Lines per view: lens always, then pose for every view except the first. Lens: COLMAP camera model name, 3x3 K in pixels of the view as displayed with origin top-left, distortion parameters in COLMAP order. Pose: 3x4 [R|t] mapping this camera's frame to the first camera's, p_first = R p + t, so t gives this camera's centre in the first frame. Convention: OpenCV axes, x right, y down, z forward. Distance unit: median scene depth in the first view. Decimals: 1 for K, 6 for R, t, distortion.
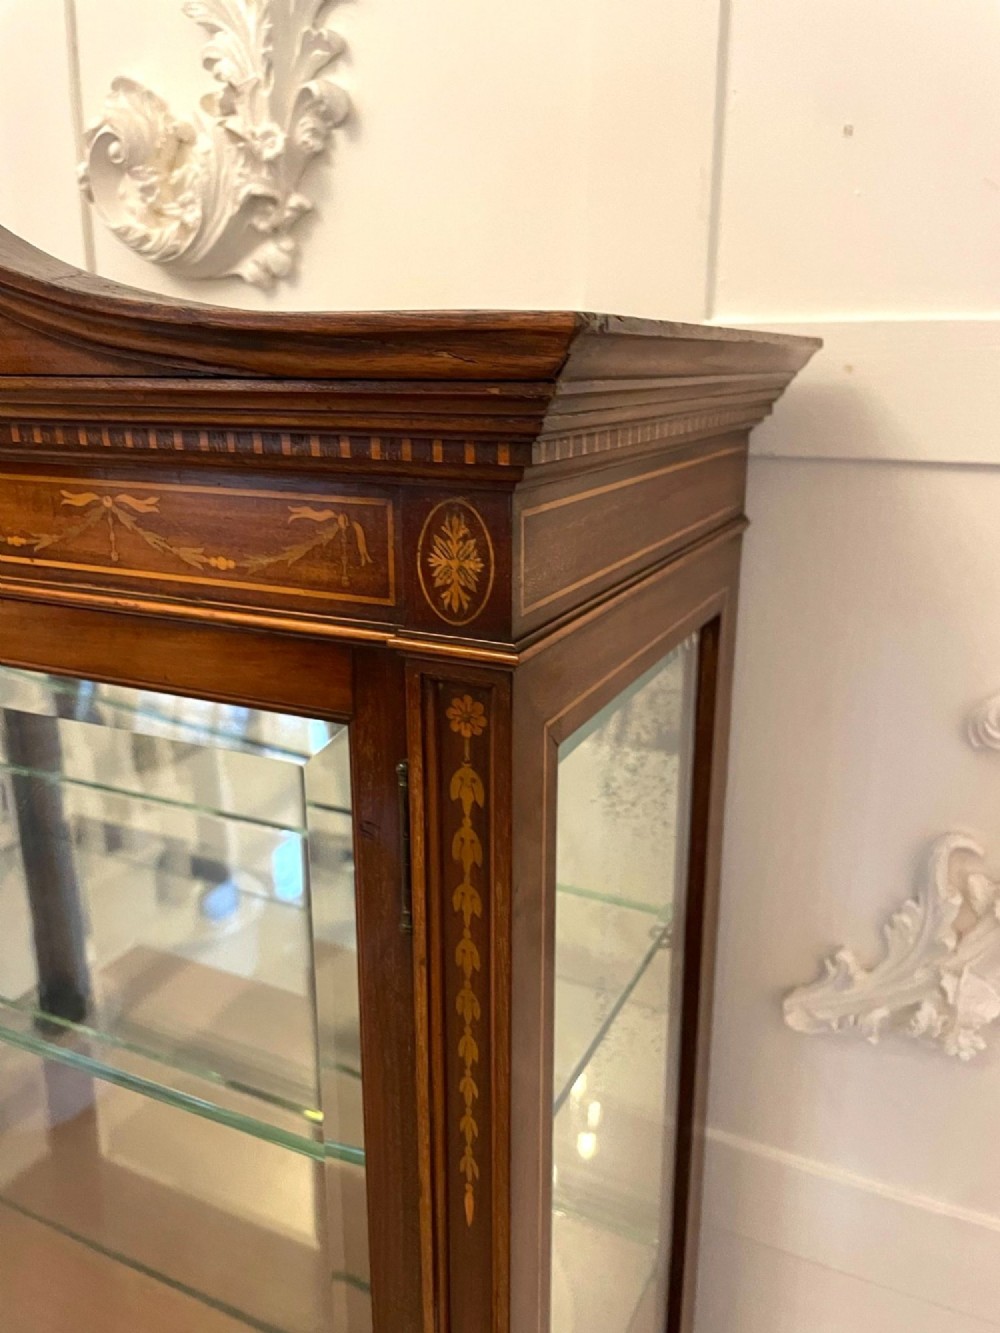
lens RADIAL K [[1010.0, 0, 492.0], [0, 1010.0, 636.6], [0, 0, 1]] dist [0.073767, -0.103697]
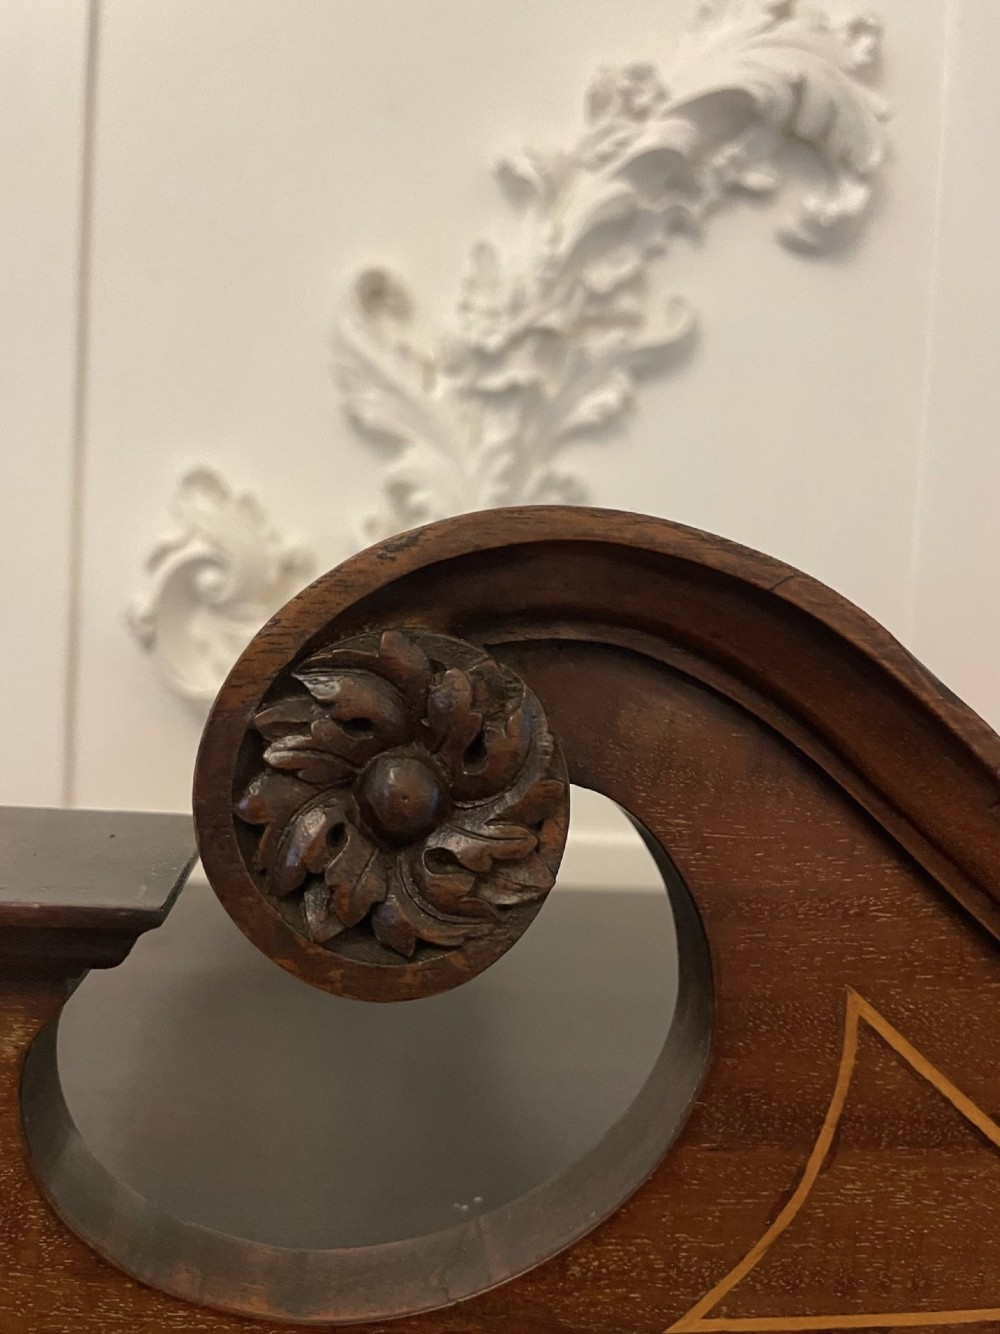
lens RADIAL K [[1130.4, 0, 500.6], [0, 1130.4, 685.9], [0, 0, 1]] dist [0.083409, -0.152361]
pose [[0.837440, 0.015281, 0.546316, -0.720423], [0.086585, 0.983275, -0.160228, -0.337677], [-0.539627, 0.181484, 0.822111, 0.400970]]
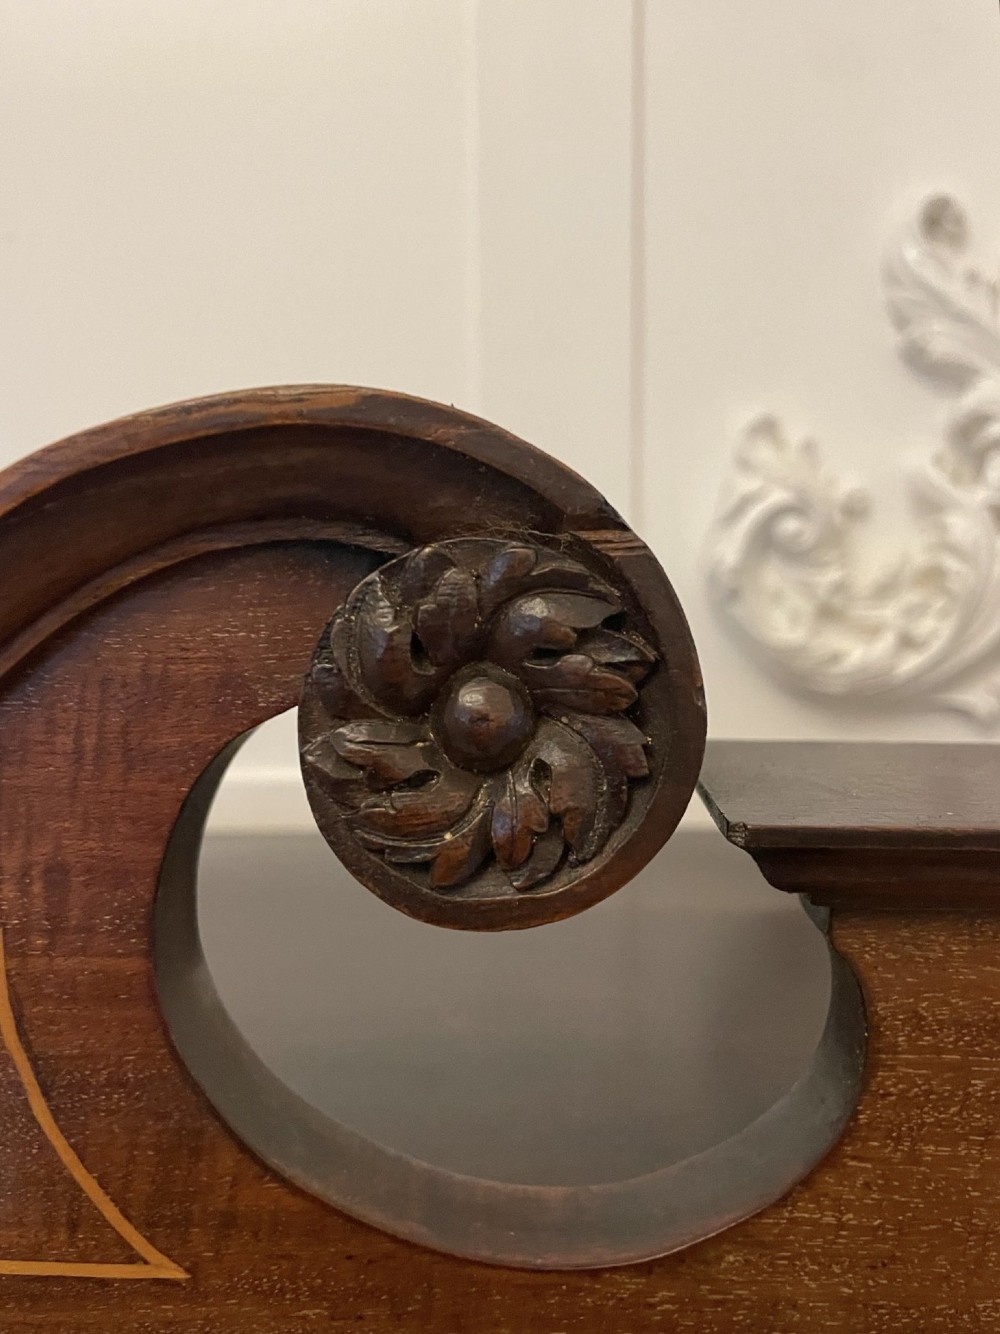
lens RADIAL K [[1130.4, 0, 500.6], [0, 1130.4, 685.9], [0, 0, 1]] dist [0.083409, -0.152361]
pose [[0.905322, -0.034727, 0.423303, -0.982313], [0.096040, 0.987575, -0.124383, -0.377461], [-0.413724, 0.153261, 0.897409, 0.564994]]
